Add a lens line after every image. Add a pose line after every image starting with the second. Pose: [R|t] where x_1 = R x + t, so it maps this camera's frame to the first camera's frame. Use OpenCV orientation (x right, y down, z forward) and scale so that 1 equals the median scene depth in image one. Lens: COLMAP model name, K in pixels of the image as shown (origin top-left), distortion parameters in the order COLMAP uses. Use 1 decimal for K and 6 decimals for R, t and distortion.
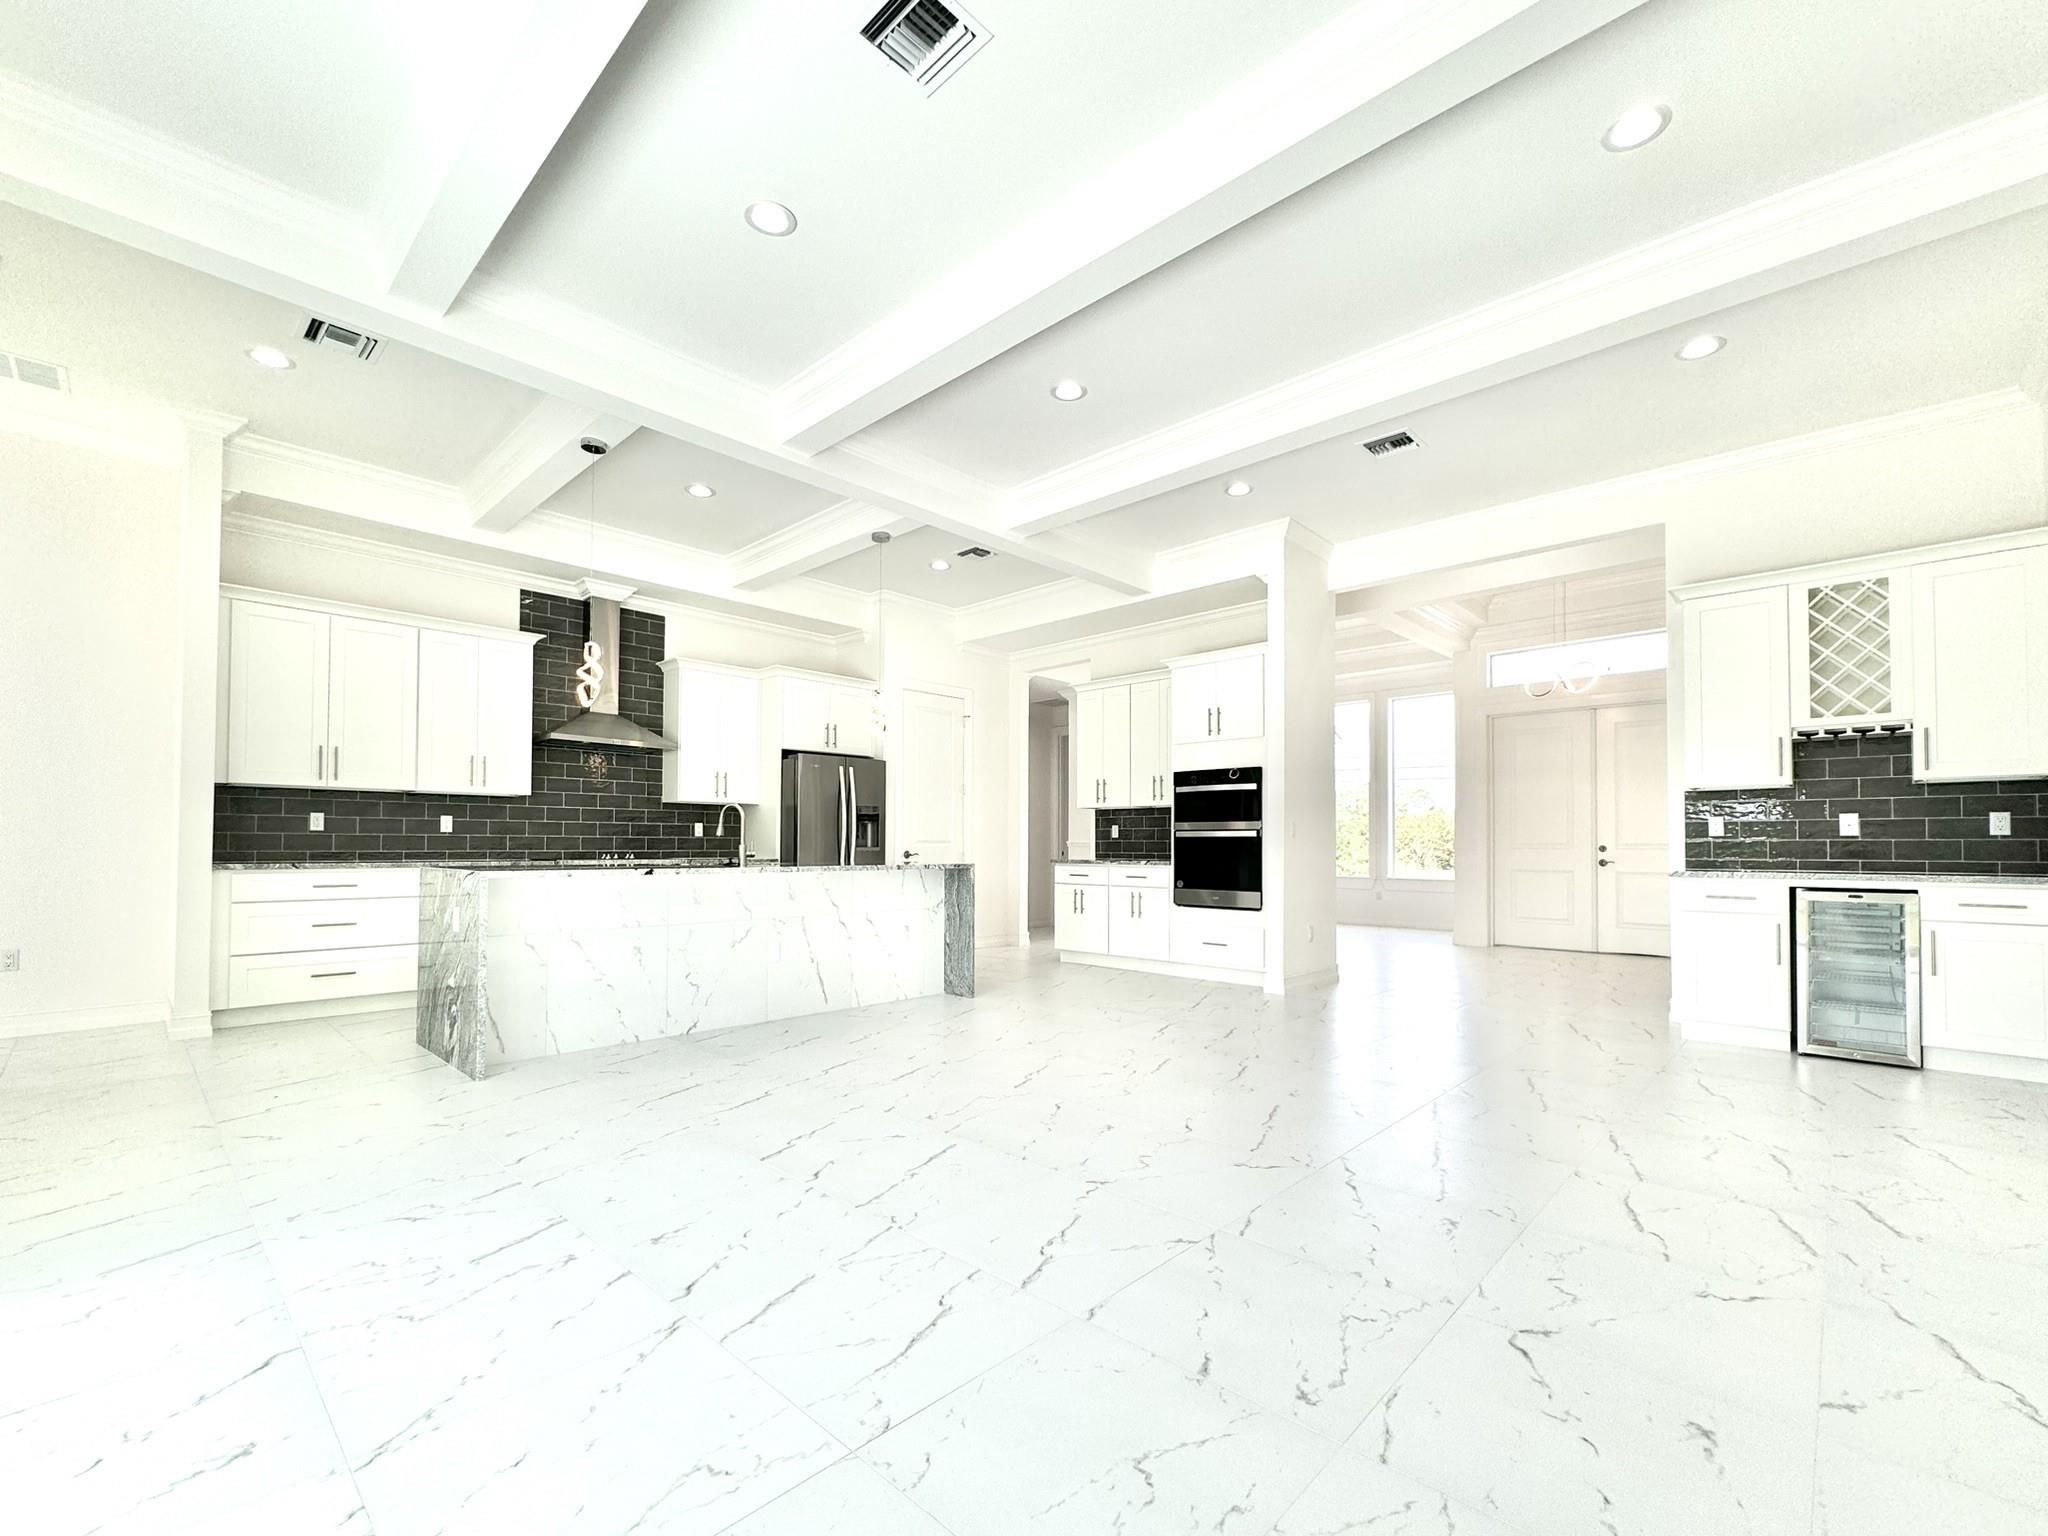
lens RADIAL K [[872.9, 0, 1030.3], [0, 872.9, 833.1], [0, 0, 1]] dist [-0.000574, 0.000026]
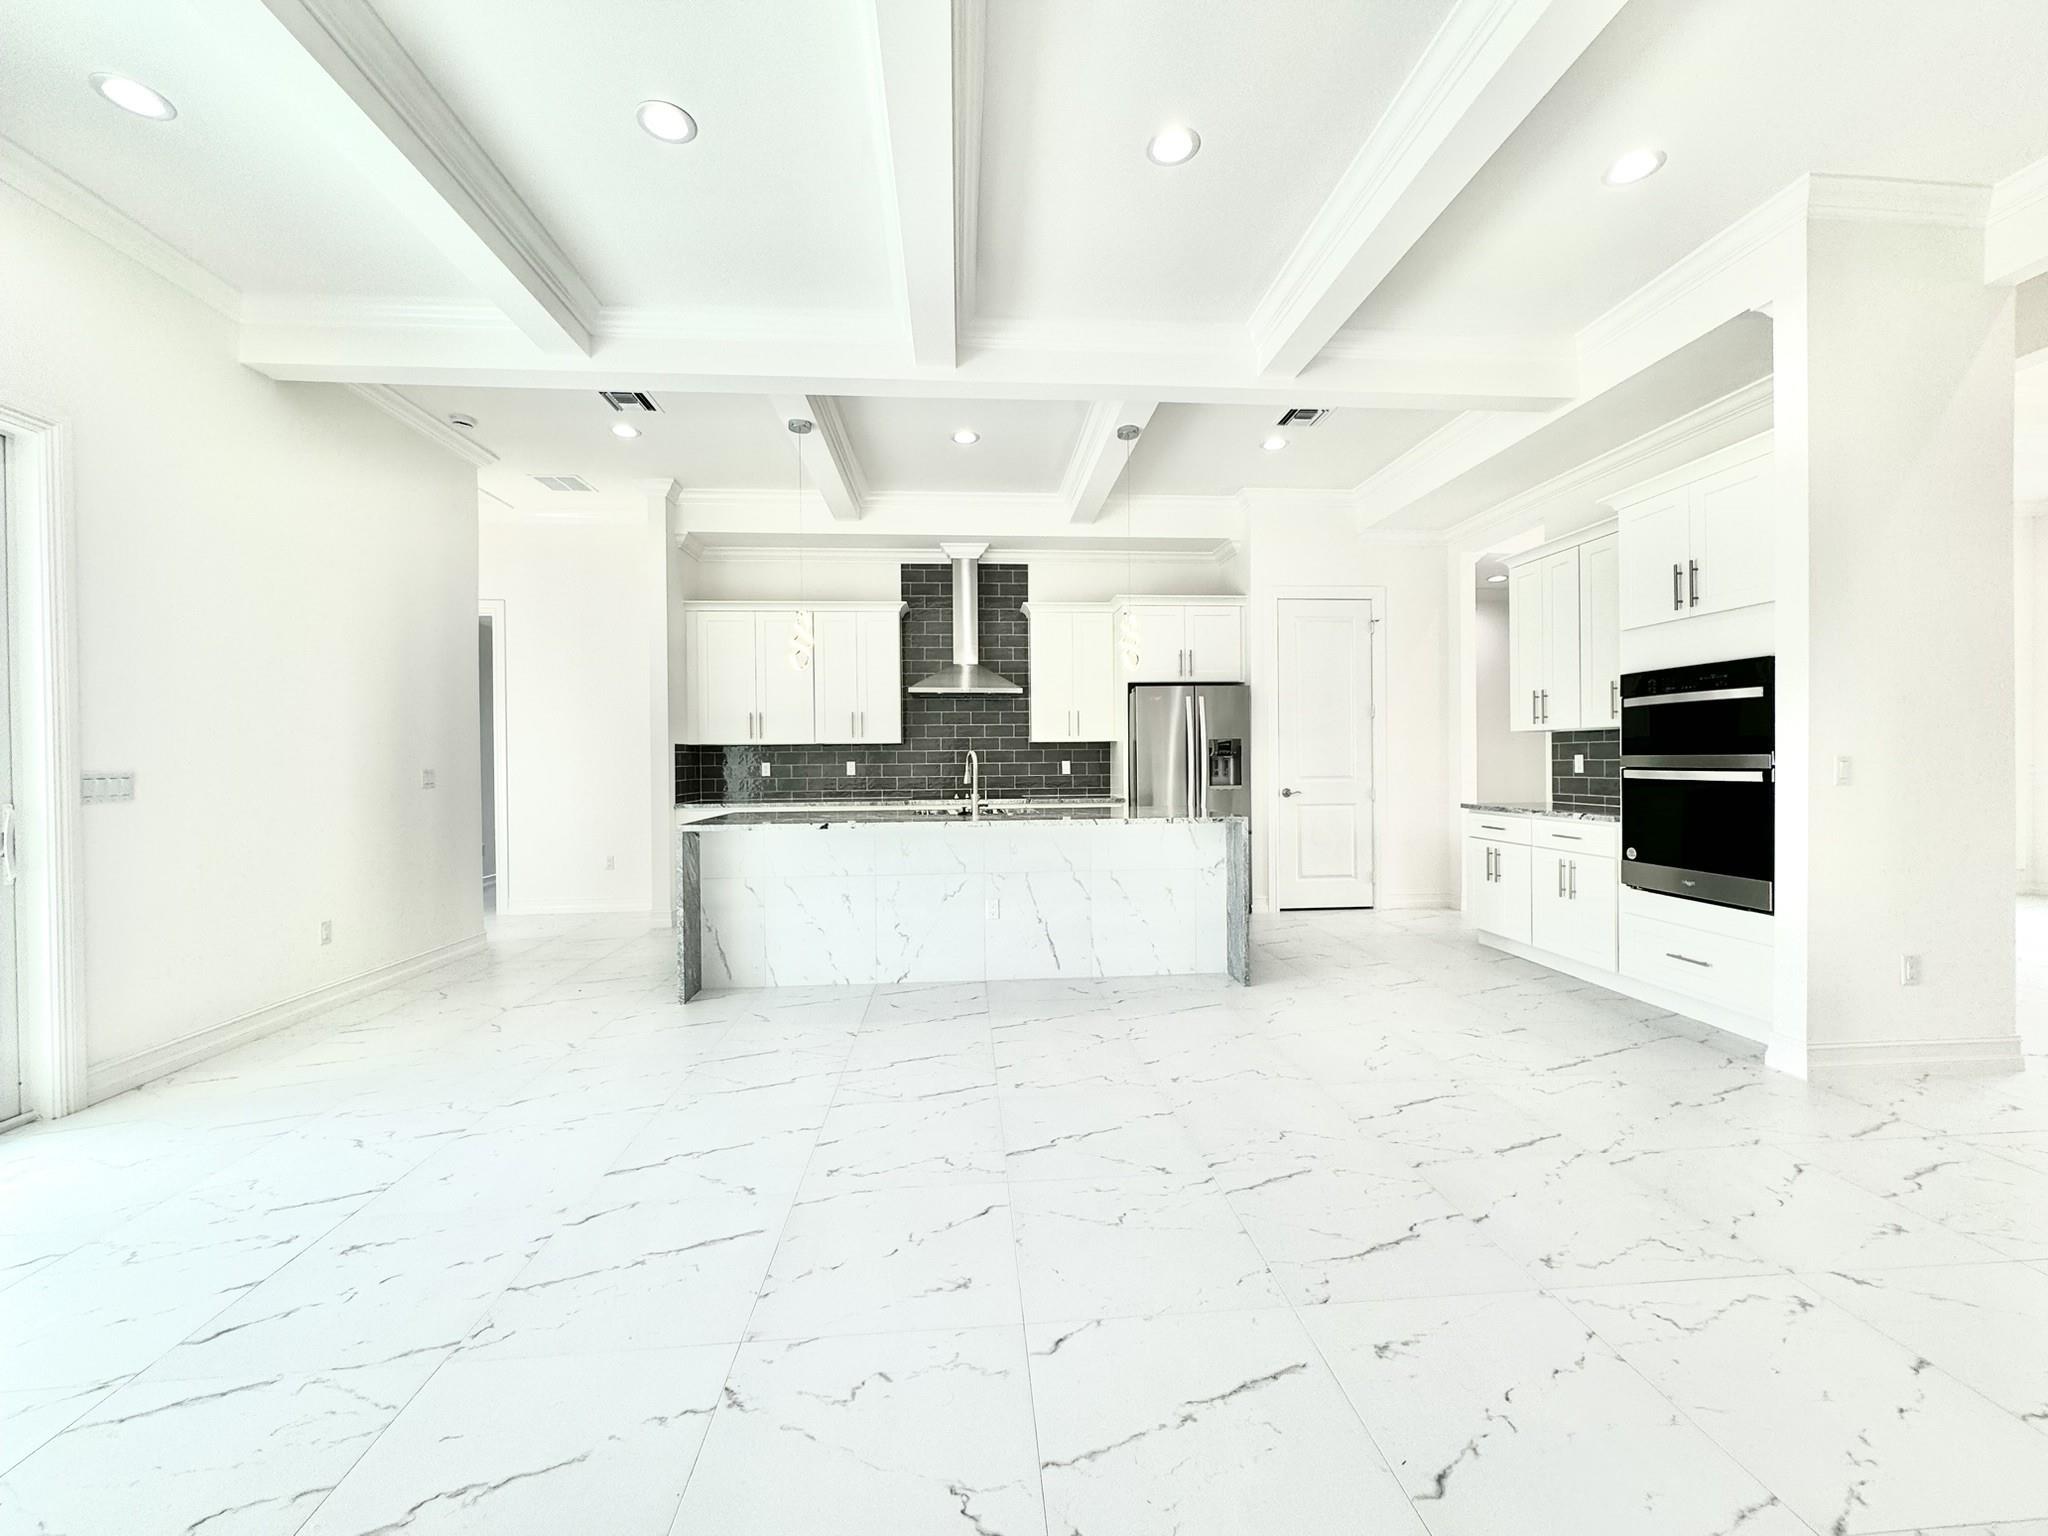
lens RADIAL K [[816.8, 0, 1024.0], [0, 816.8, 768.0], [0, 0, 1]] dist [-0.001139, -0.000060]
pose [[0.741372, -0.004544, -0.671079, 0.255372], [0.021536, 0.999623, 0.017024, -0.023496], [0.670749, -0.027073, 0.741190, 0.291832]]
